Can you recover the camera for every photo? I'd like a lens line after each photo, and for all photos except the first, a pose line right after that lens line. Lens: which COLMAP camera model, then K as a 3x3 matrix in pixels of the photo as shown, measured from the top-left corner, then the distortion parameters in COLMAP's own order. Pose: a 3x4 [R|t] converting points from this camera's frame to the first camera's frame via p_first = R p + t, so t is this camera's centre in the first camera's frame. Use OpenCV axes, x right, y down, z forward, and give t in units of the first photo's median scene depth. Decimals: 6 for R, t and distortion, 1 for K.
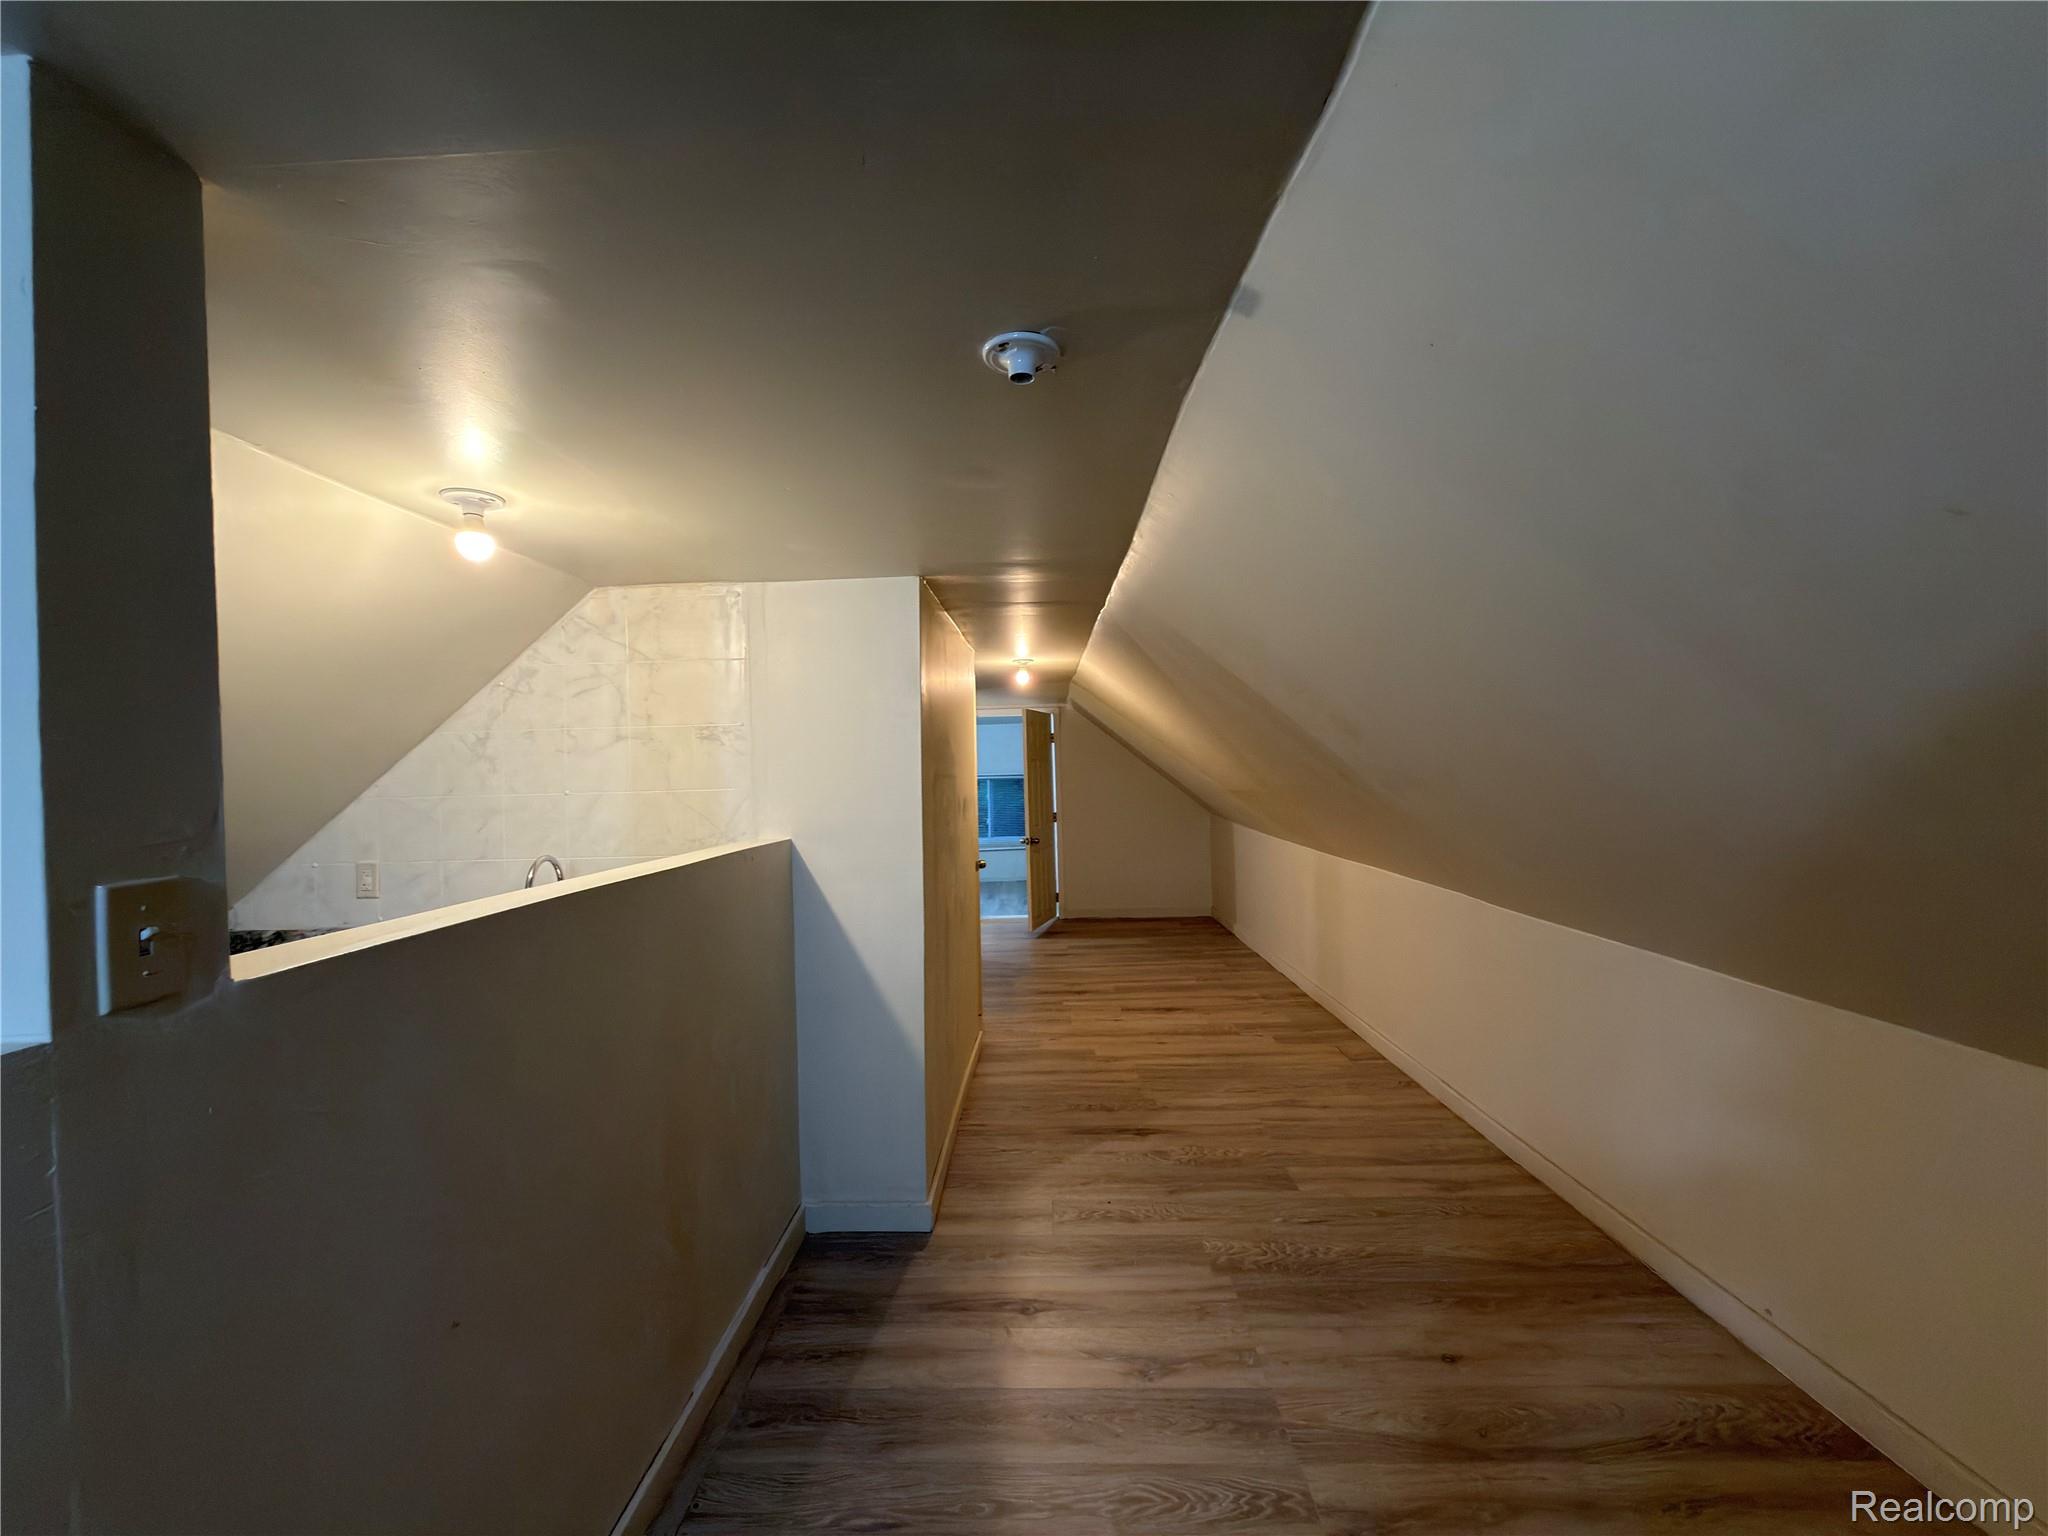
lens RADIAL K [[866.3, 0, 1017.8], [0, 866.3, 762.6], [0, 0, 1]] dist [-0.001464, 0.001207]
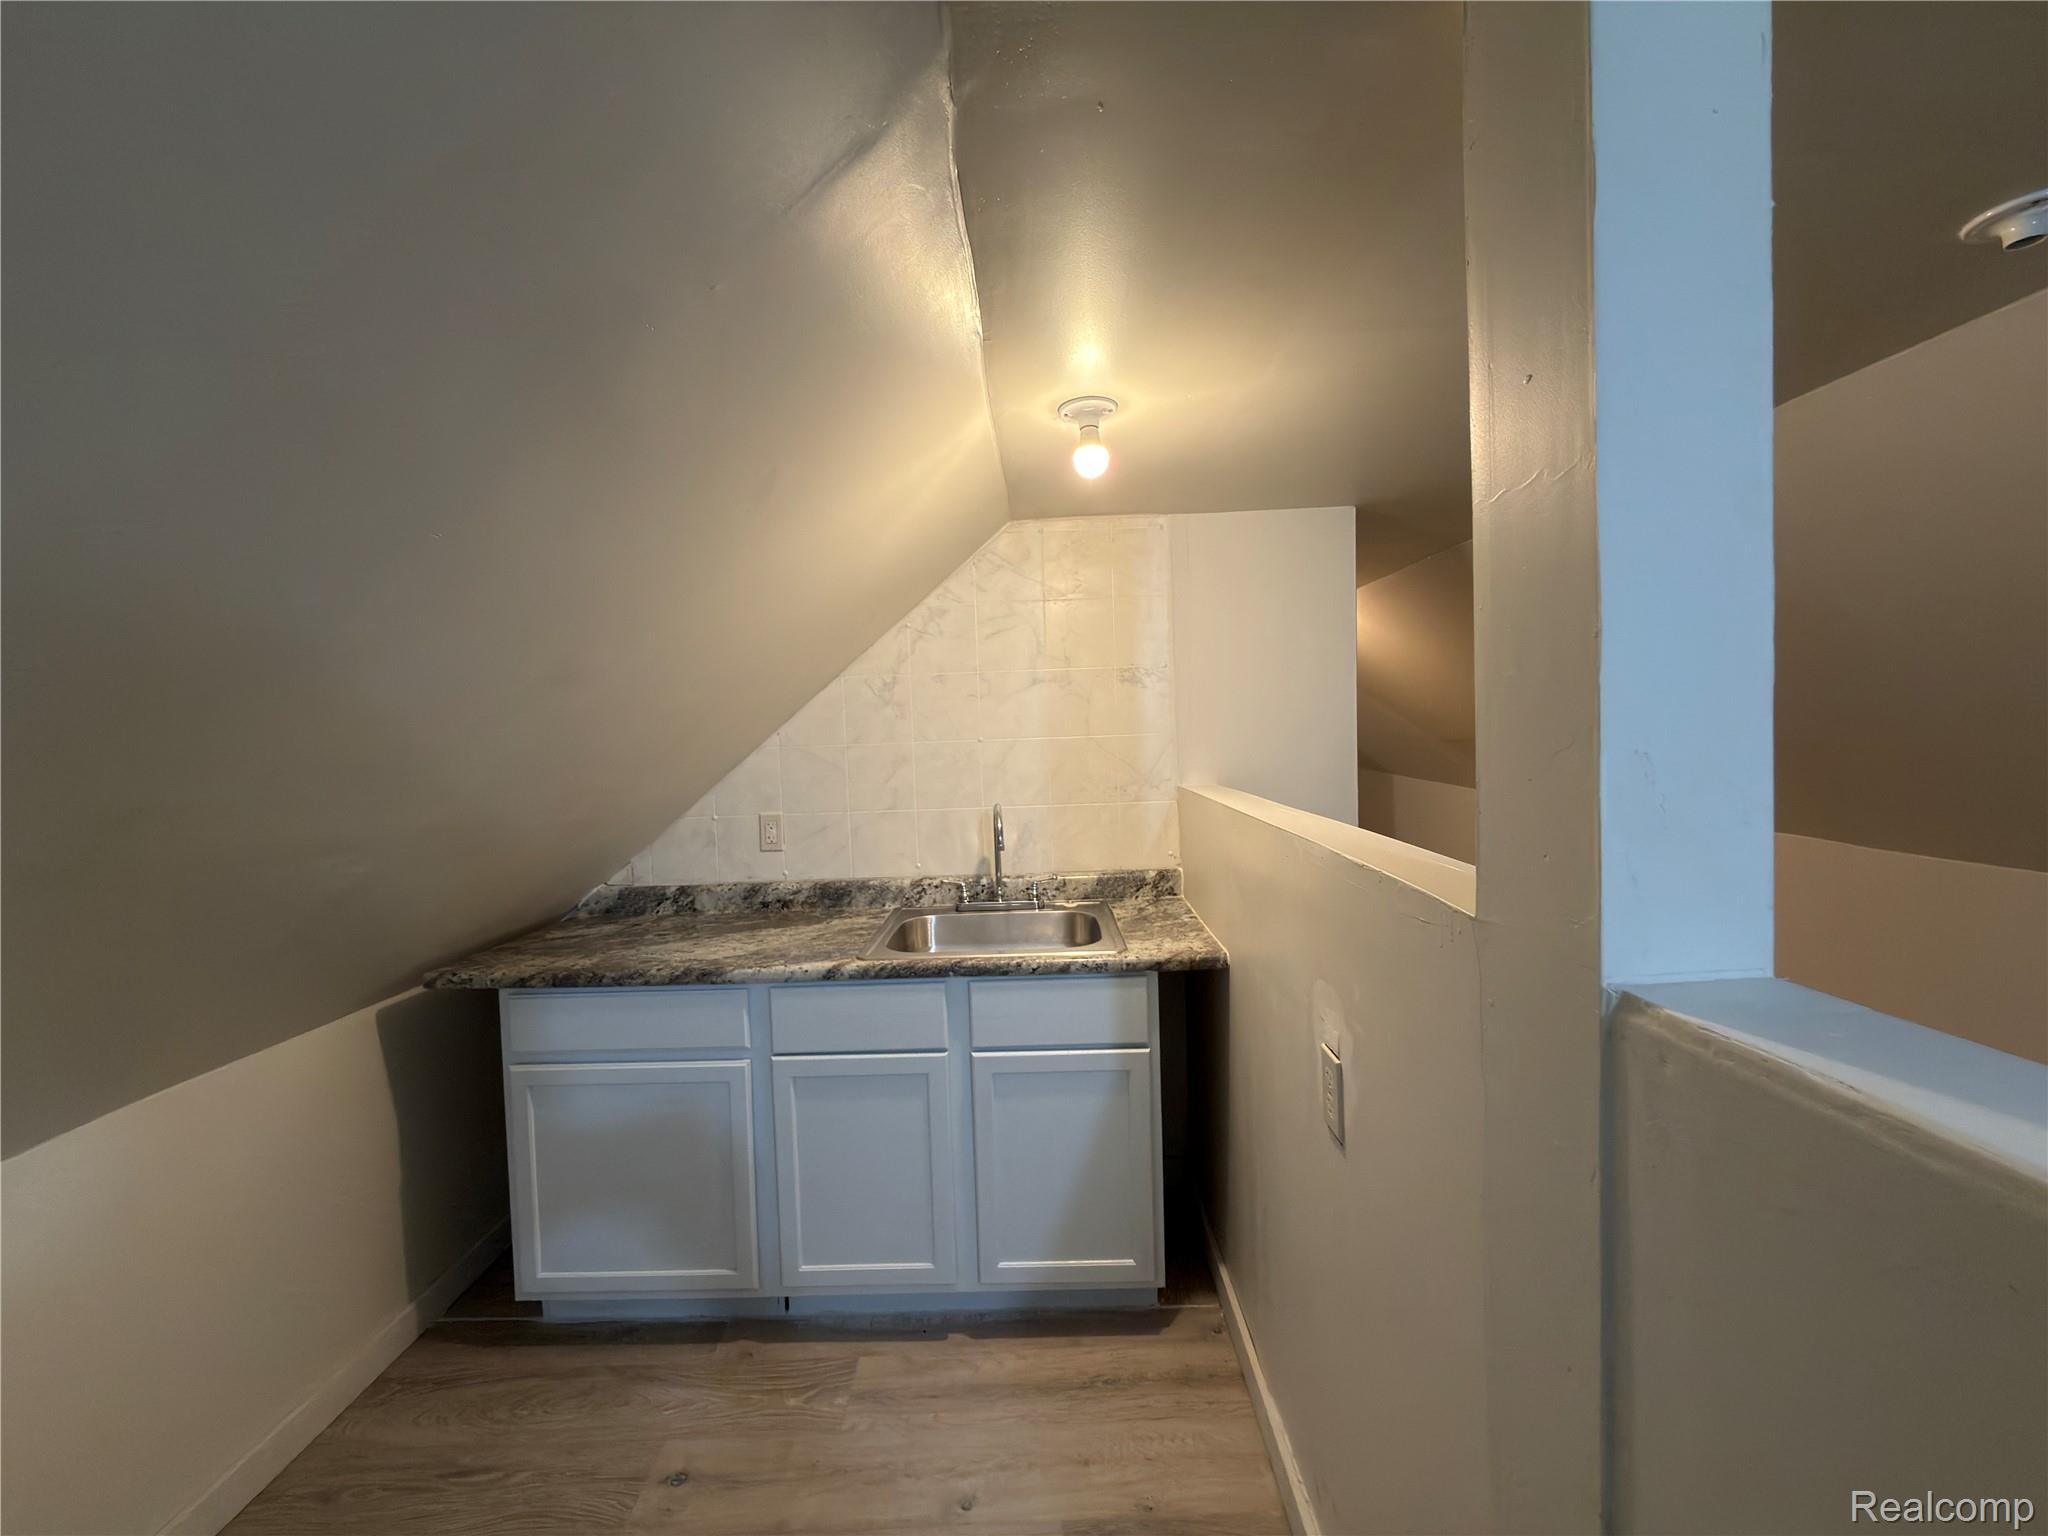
lens RADIAL K [[866.3, 0, 1026.3], [0, 866.3, 778.2], [0, 0, 1]] dist [-0.001464, 0.001207]
pose [[0.999861, -0.010935, 0.012594, -0.482331], [0.010147, 0.998088, 0.060976, 0.019982], [-0.013237, -0.060840, 0.998060, 0.042160]]
